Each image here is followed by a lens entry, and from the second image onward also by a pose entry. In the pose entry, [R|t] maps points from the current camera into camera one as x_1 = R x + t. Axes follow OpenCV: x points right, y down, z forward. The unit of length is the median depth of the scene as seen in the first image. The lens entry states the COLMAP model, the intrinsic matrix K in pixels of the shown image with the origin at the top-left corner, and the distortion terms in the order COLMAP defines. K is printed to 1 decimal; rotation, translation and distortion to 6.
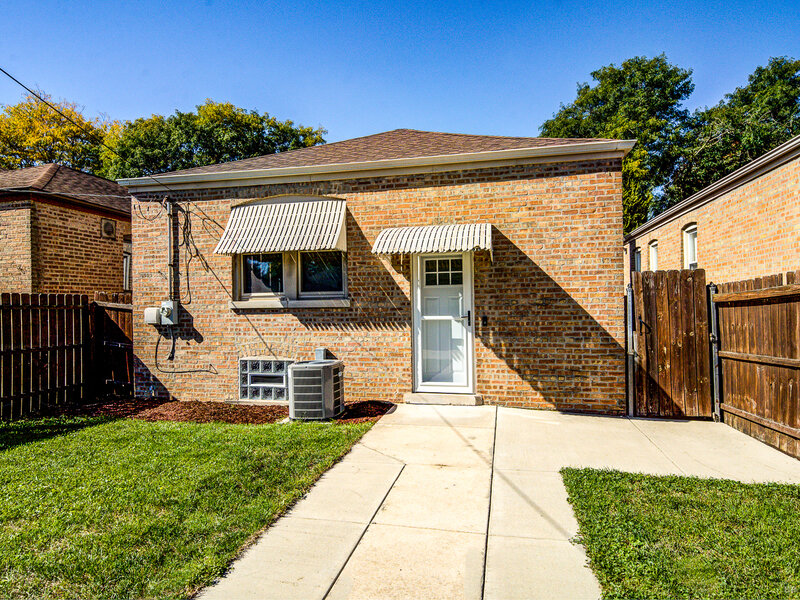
lens RADIAL K [[493.5, 0, 400.0], [0, 493.5, 300.0], [0, 0, 1]] dist [0.058908, -0.000213]
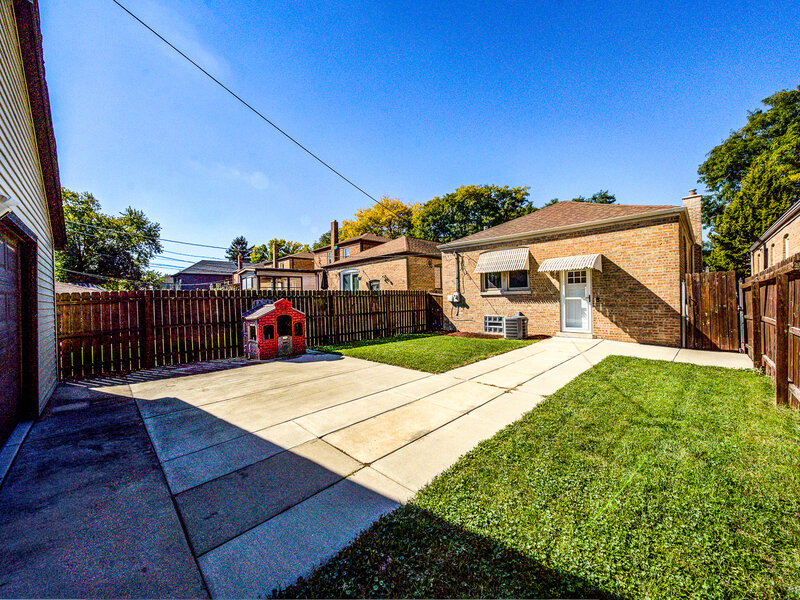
lens RADIAL K [[305.7, 0, 400.0], [0, 305.7, 300.0], [0, 0, 1]] dist [-0.011717, 0.000180]
pose [[0.847733, -0.000978, -0.530422, 0.129814], [0.015191, 0.999633, 0.022435, 0.001516], [0.530205, -0.027076, 0.847437, -0.507614]]
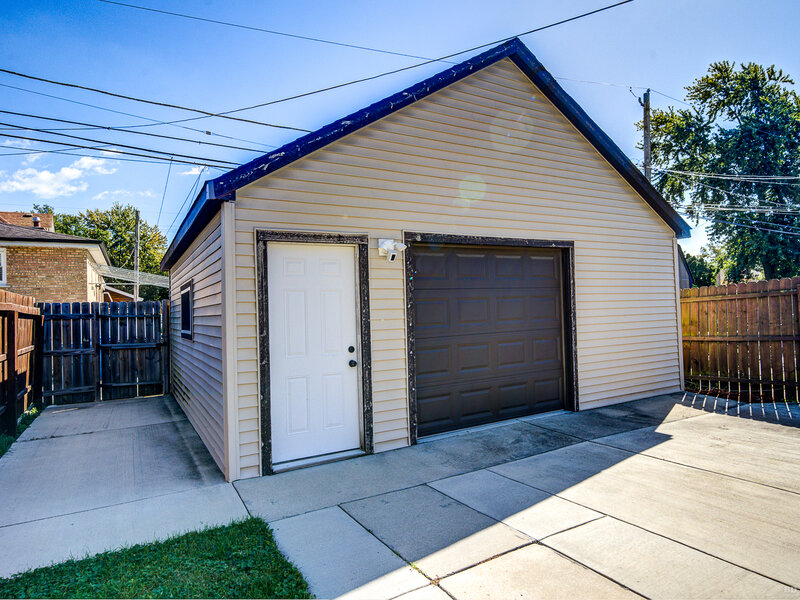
lens RADIAL K [[478.6, 0, 400.0], [0, 478.6, 300.0], [0, 0, 1]] dist [-0.001936, -0.000551]
pose [[-0.737090, 0.023840, -0.675374, 0.152970], [0.051265, 0.998470, -0.020705, 0.003588], [0.673847, -0.049884, -0.737185, -0.035421]]
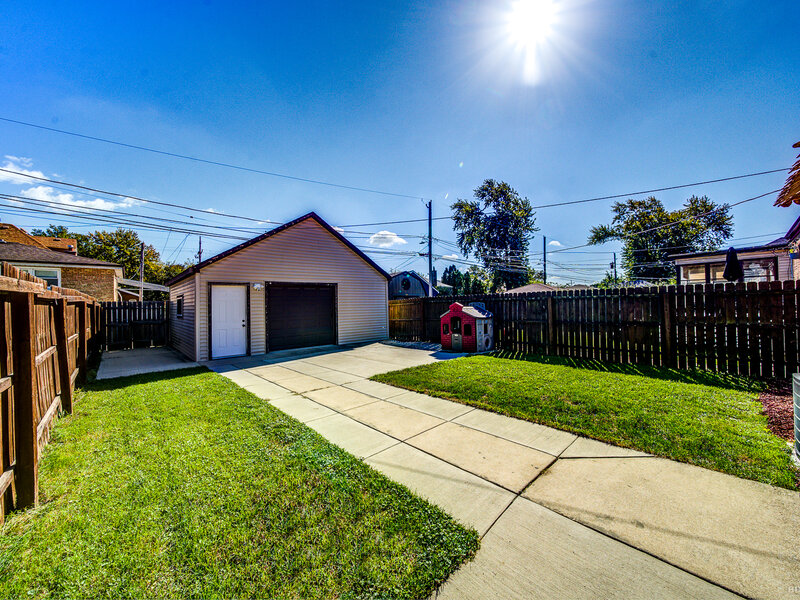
lens RADIAL K [[305.7, 0, 400.0], [0, 305.7, 300.0], [0, 0, 1]] dist [-0.011717, 0.000180]
pose [[-0.569864, 0.017091, -0.821562, 0.403601], [0.038375, 0.999246, -0.005831, 0.000877], [0.820843, -0.034850, -0.570090, 0.635610]]
